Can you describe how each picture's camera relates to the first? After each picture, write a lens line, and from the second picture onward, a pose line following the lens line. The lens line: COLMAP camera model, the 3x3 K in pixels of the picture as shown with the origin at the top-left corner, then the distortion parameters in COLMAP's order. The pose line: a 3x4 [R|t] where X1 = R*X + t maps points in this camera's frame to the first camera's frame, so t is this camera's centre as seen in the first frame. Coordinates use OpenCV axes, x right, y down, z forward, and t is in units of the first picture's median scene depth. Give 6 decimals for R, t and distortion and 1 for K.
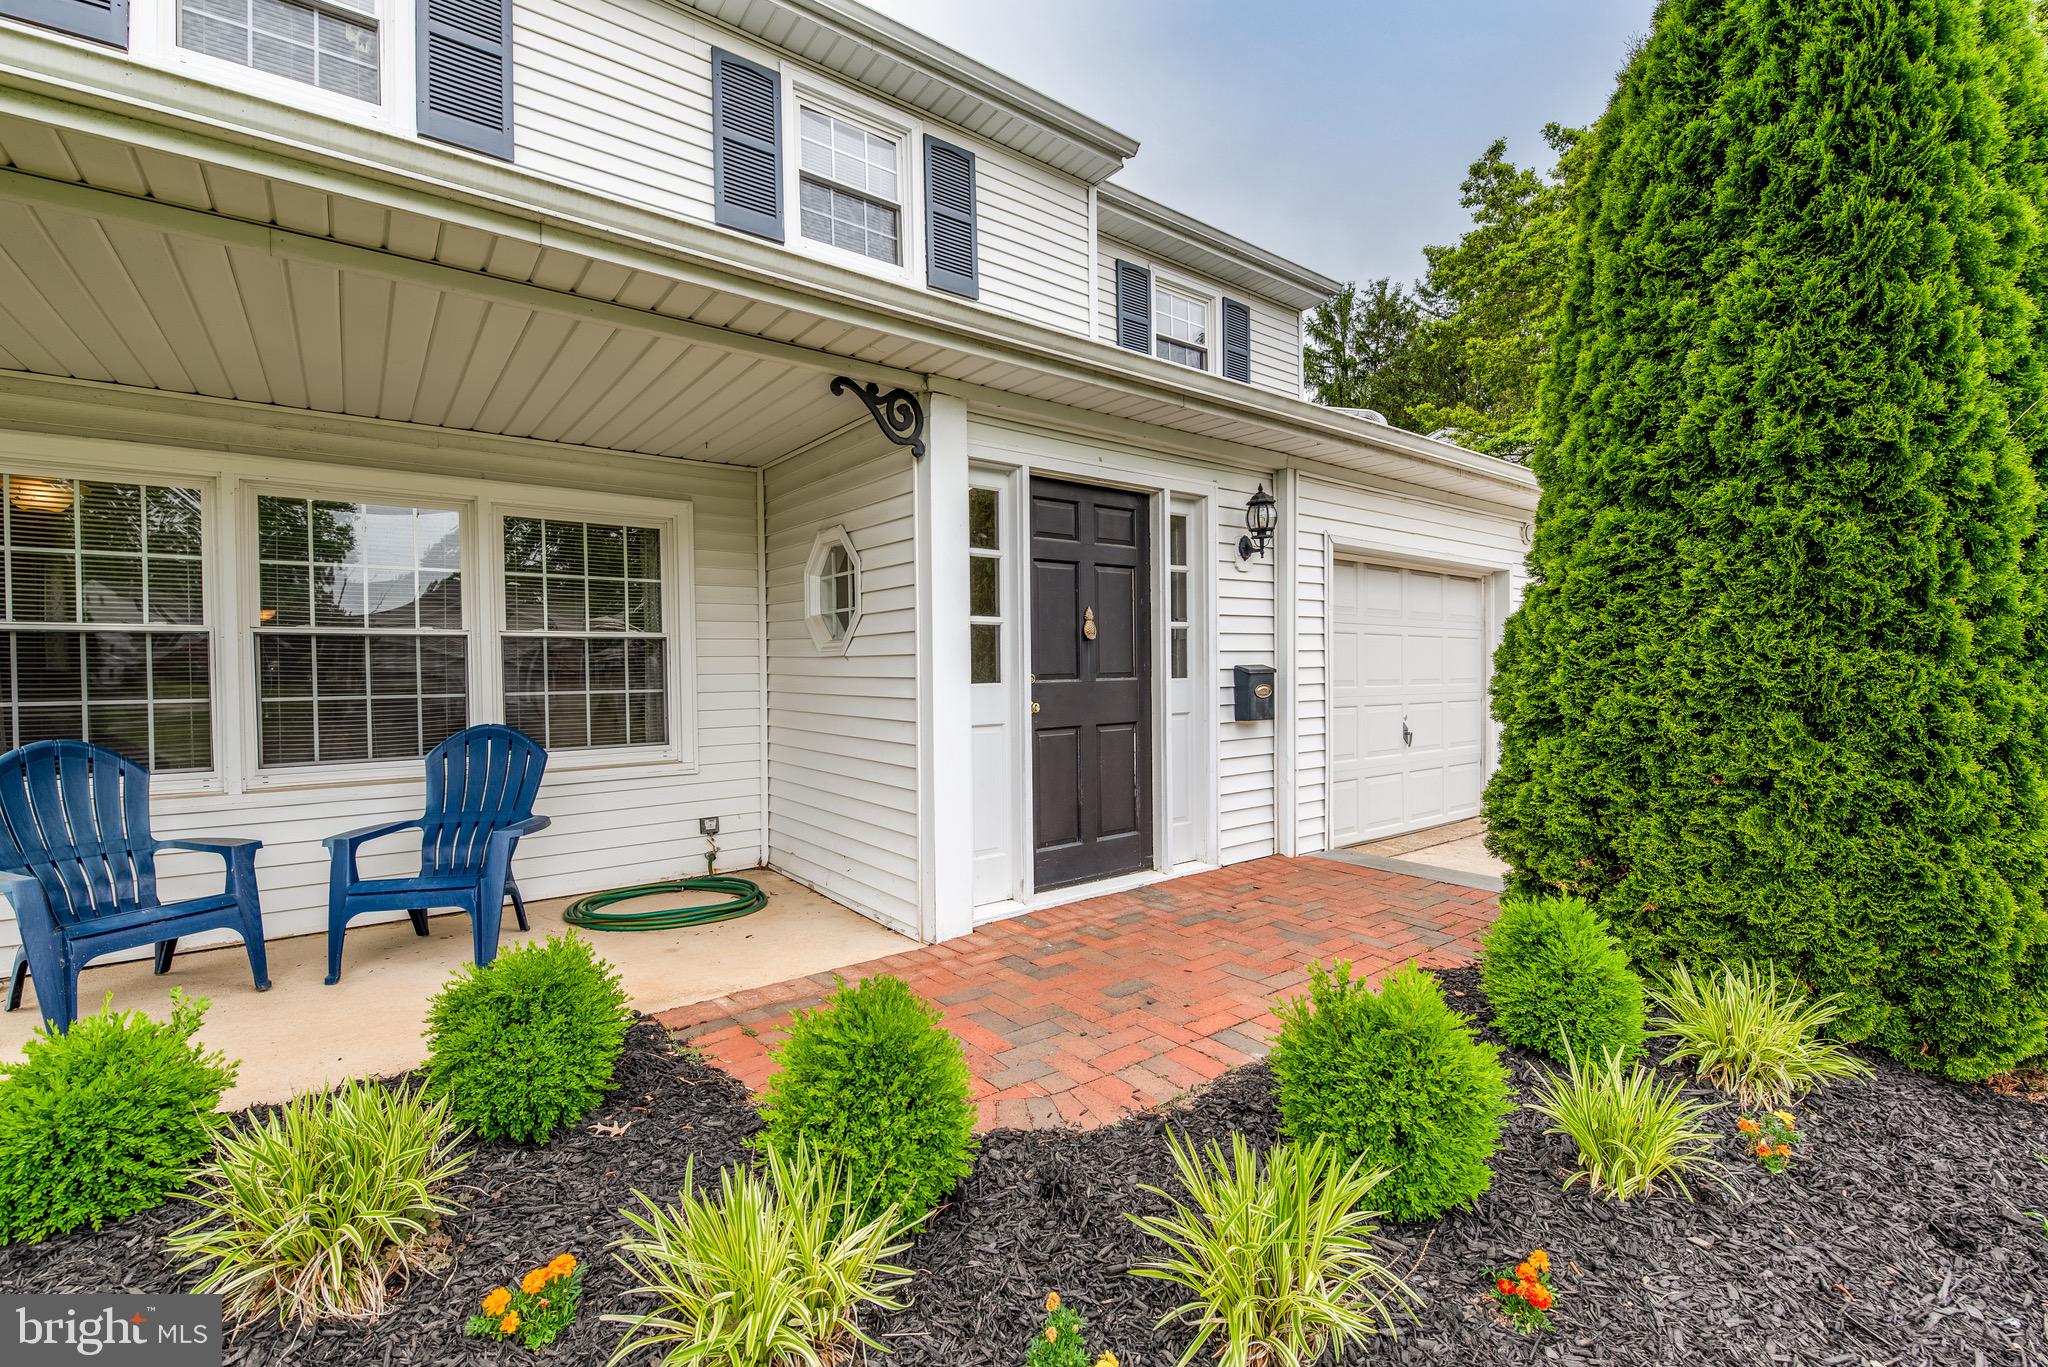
lens RADIAL K [[890.4, 0, 1024.0], [0, 890.4, 683.5], [0, 0, 1]] dist [0.000941, -0.000611]
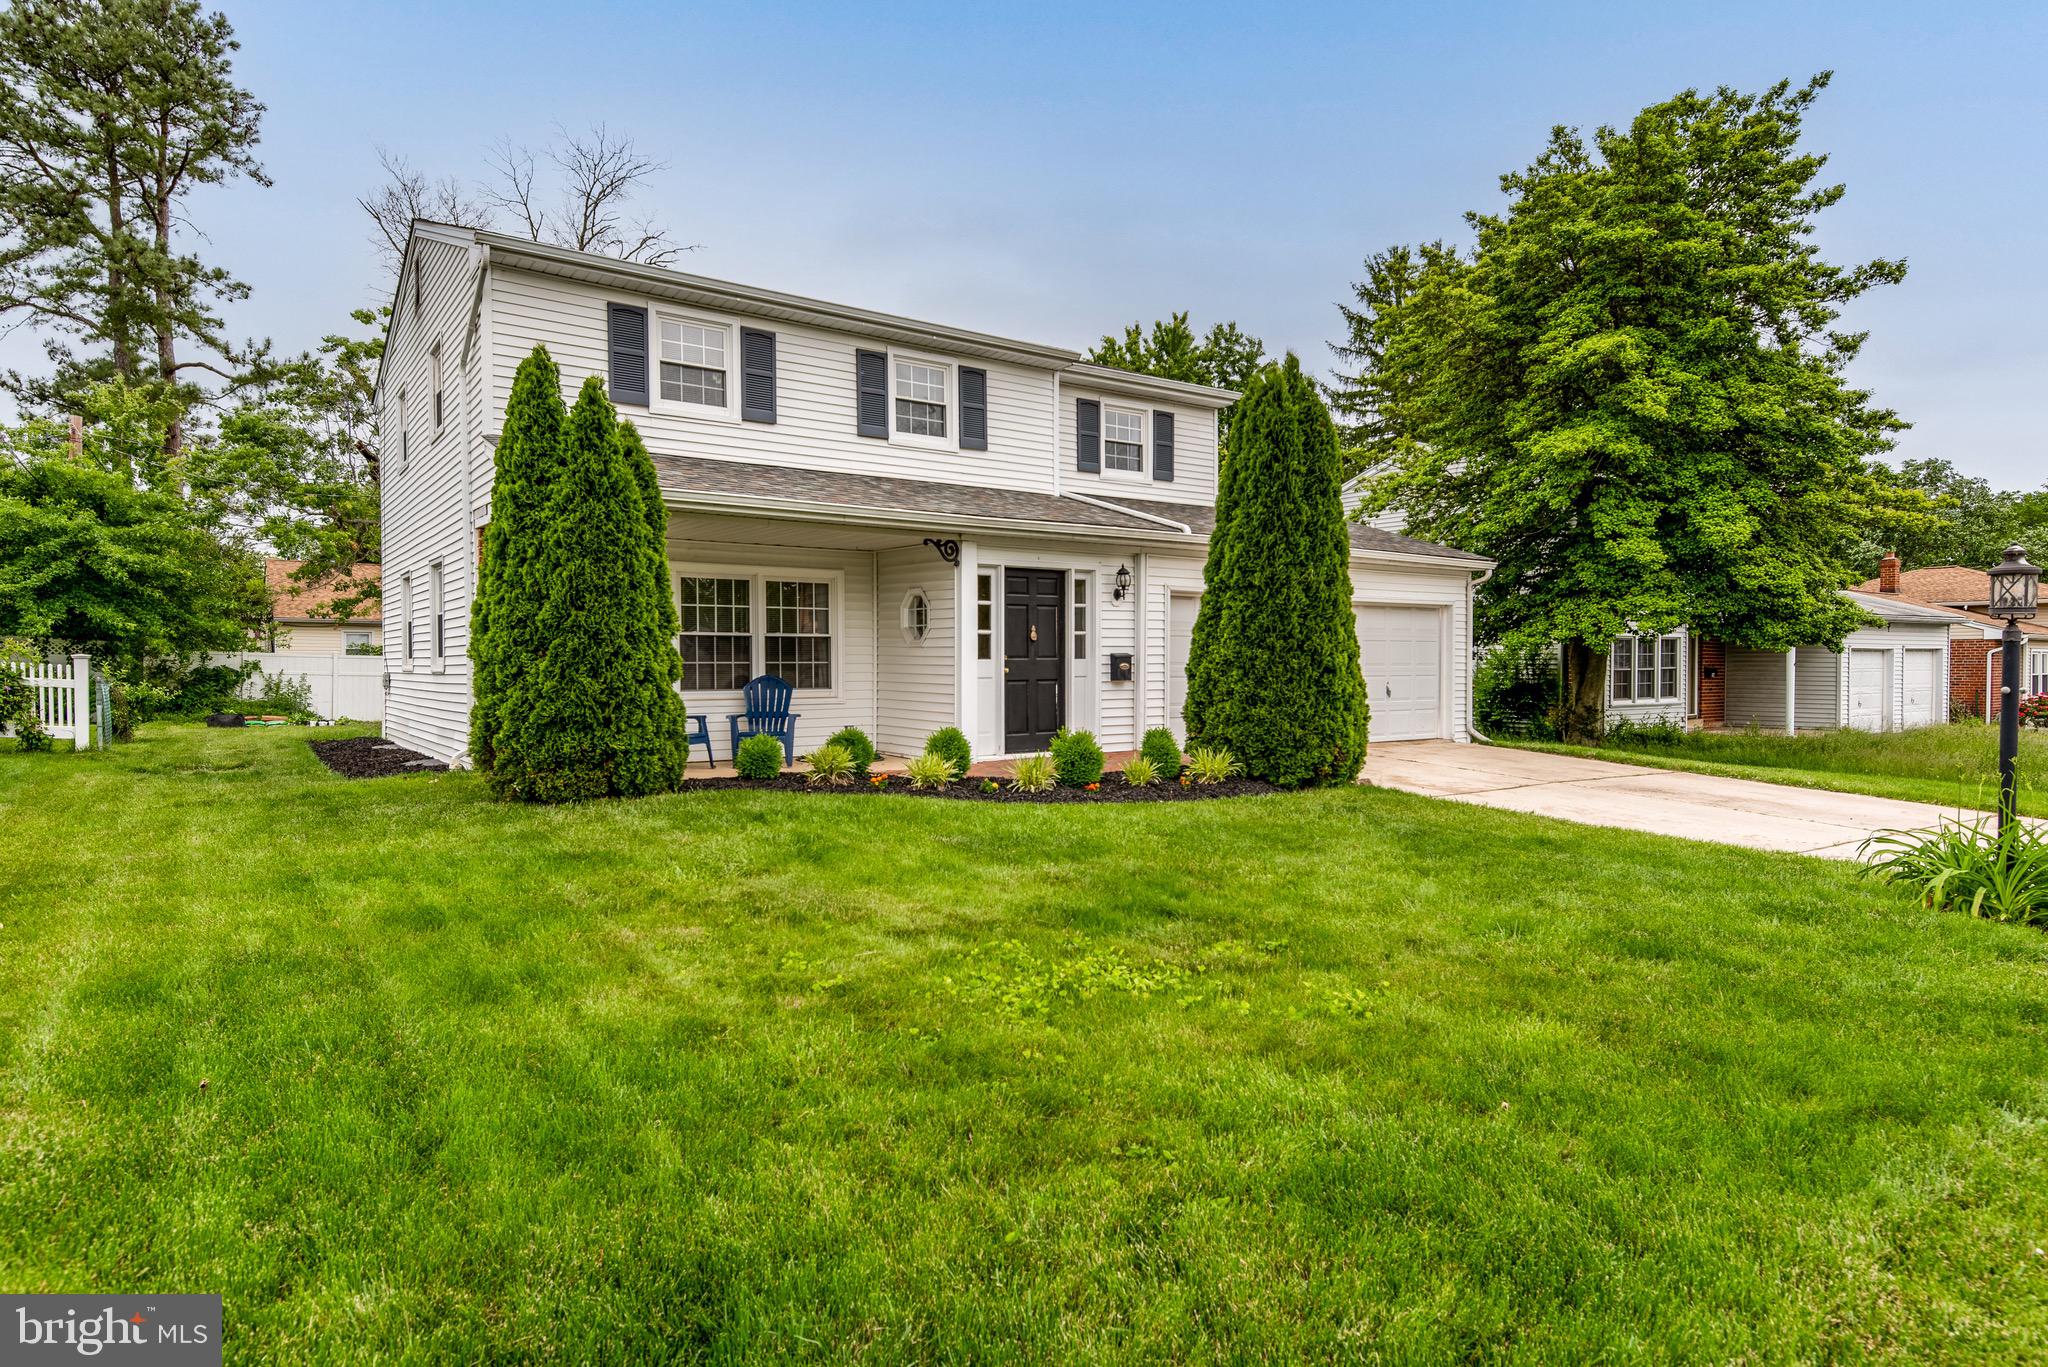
lens RADIAL K [[1133.5, 0, 1024.0], [0, 1133.5, 683.5], [0, 0, 1]] dist [0.029873, 0.001270]
pose [[0.999337, 0.011434, -0.034559, 0.143988], [-0.011257, 0.999923, 0.005316, 0.040641], [0.034617, -0.004924, 0.999389, -1.717367]]
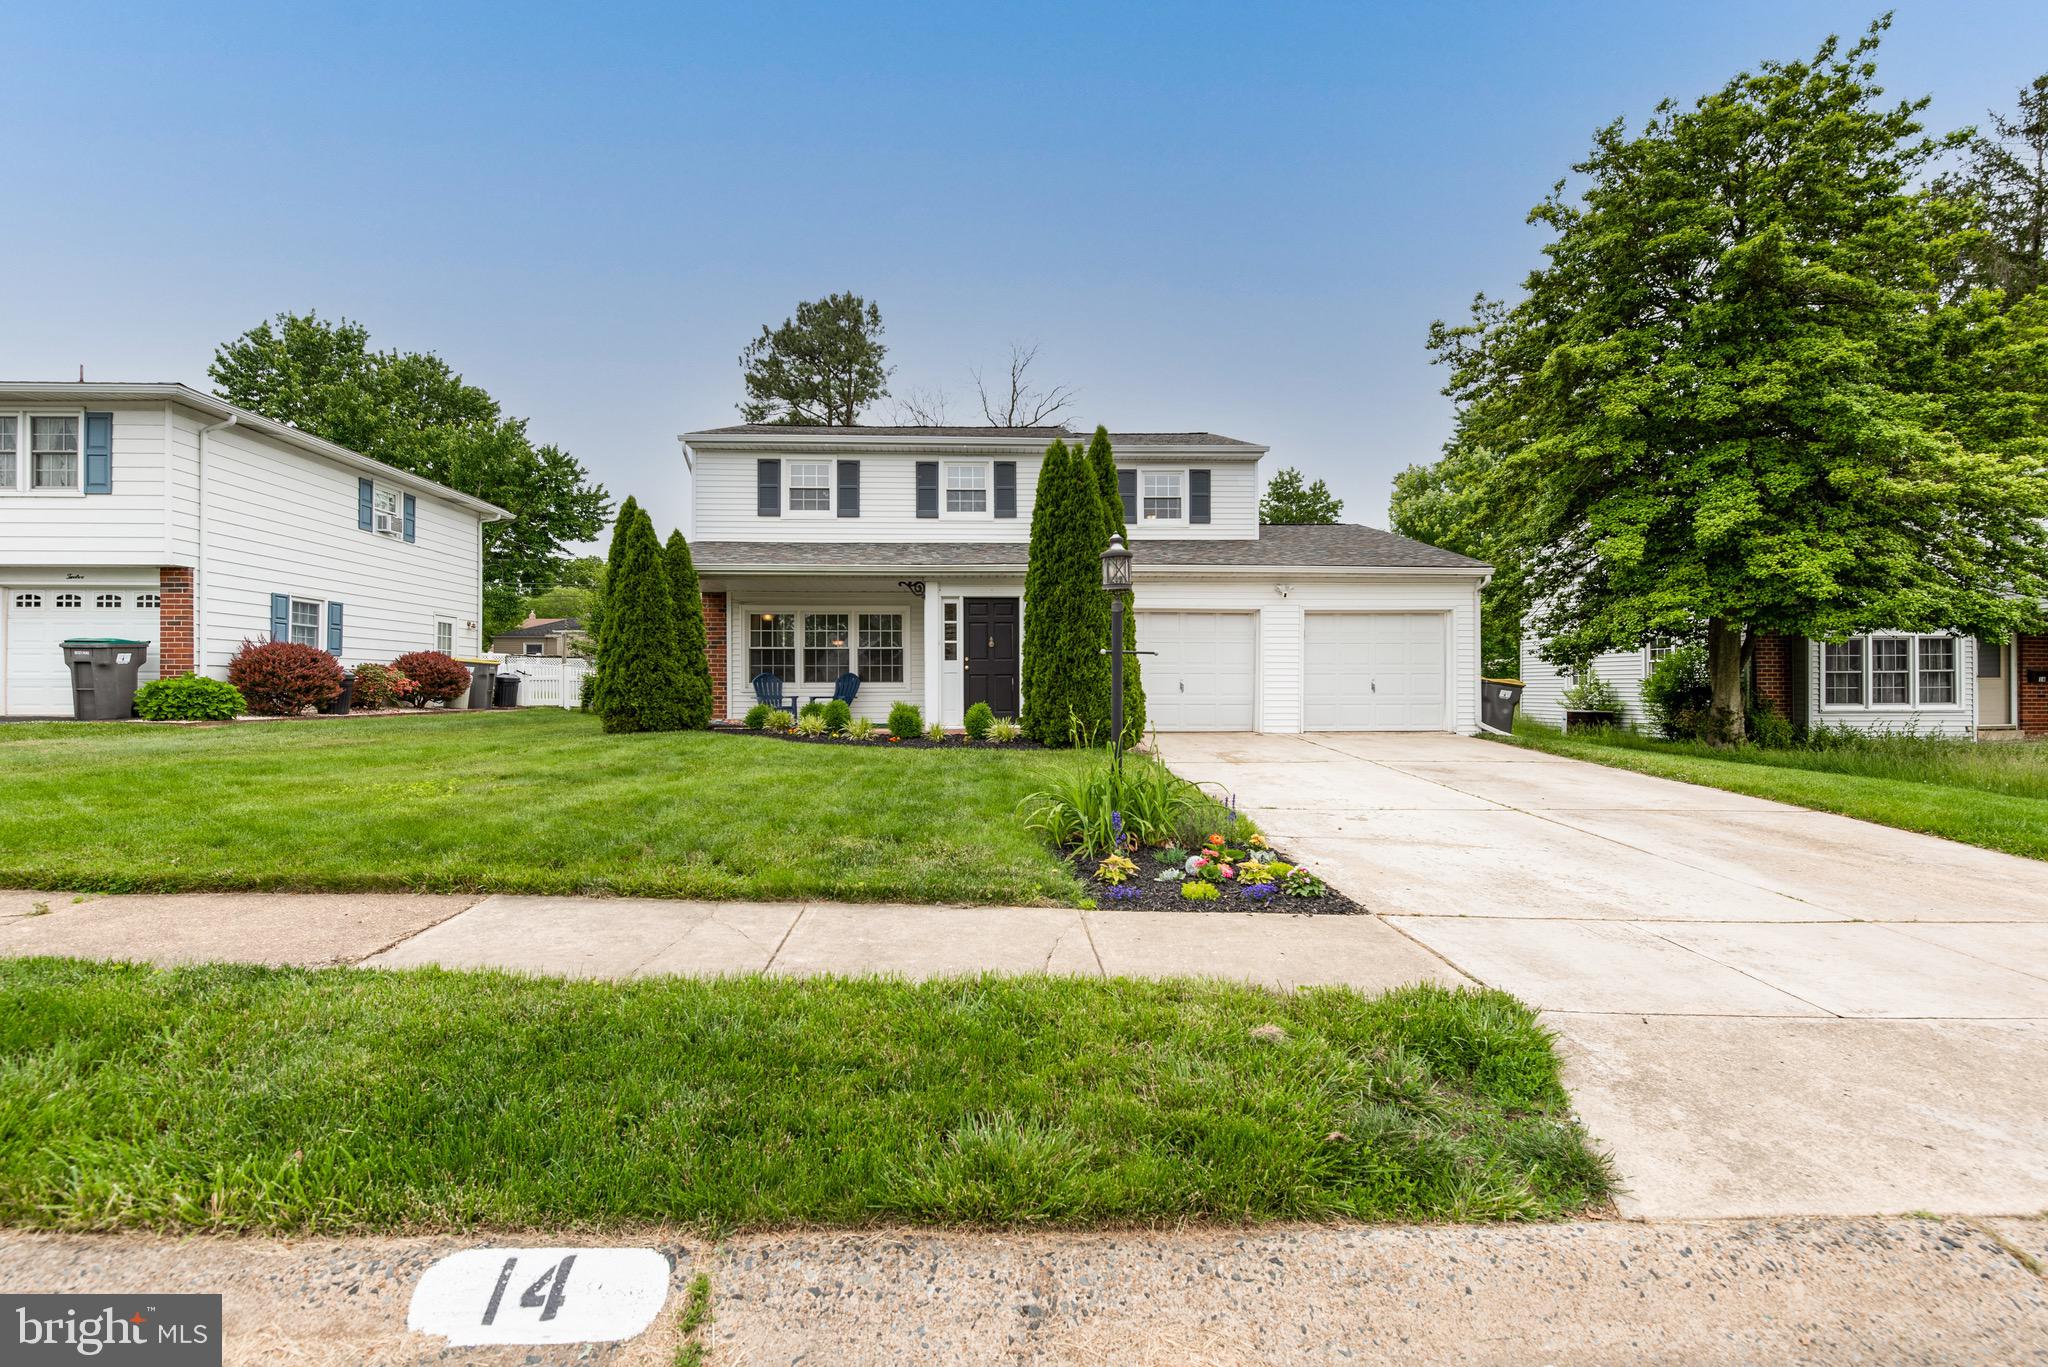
lens RADIAL K [[890.4, 0, 1024.0], [0, 890.4, 683.5], [0, 0, 1]] dist [0.000941, -0.000611]
pose [[0.823356, 0.008454, -0.567463, 1.894814], [-0.014705, 0.999871, -0.006440, 0.094883], [0.567335, 0.013647, 0.823374, -1.474024]]
